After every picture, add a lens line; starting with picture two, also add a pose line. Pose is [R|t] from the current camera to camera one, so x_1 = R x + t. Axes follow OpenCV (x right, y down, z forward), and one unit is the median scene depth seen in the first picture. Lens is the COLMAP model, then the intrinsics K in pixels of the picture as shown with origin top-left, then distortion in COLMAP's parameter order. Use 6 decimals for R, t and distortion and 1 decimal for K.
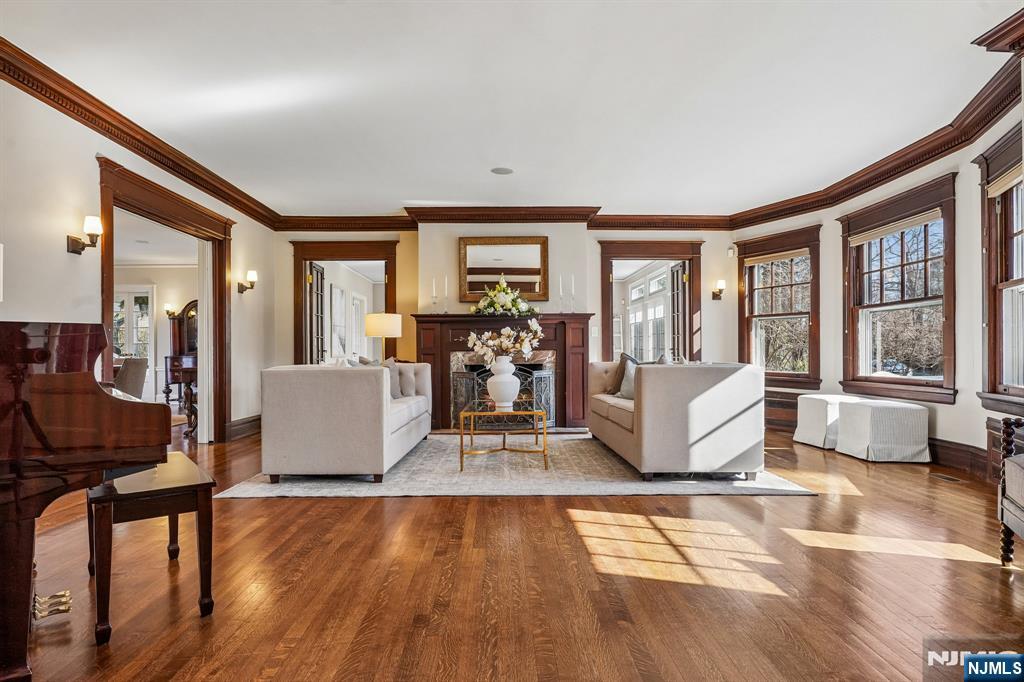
lens RADIAL K [[556.3, 0, 510.9], [0, 556.3, 350.0], [0, 0, 1]] dist [-0.003166, 0.000941]
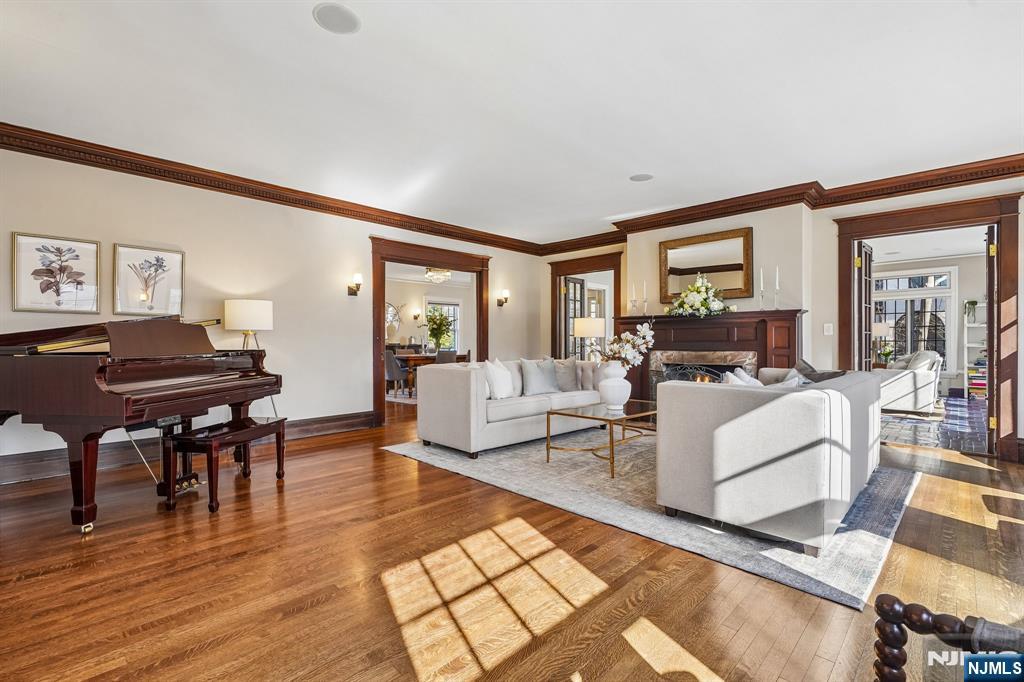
lens RADIAL K [[463.9, 0, 512.0], [0, 463.9, 337.5], [0, 0, 1]] dist [-0.001419, 0.000405]
pose [[0.702833, 0.000549, -0.711355, 0.350189], [0.001159, 0.999997, 0.001916, -0.025192], [0.711354, -0.002171, 0.702830, 0.190790]]
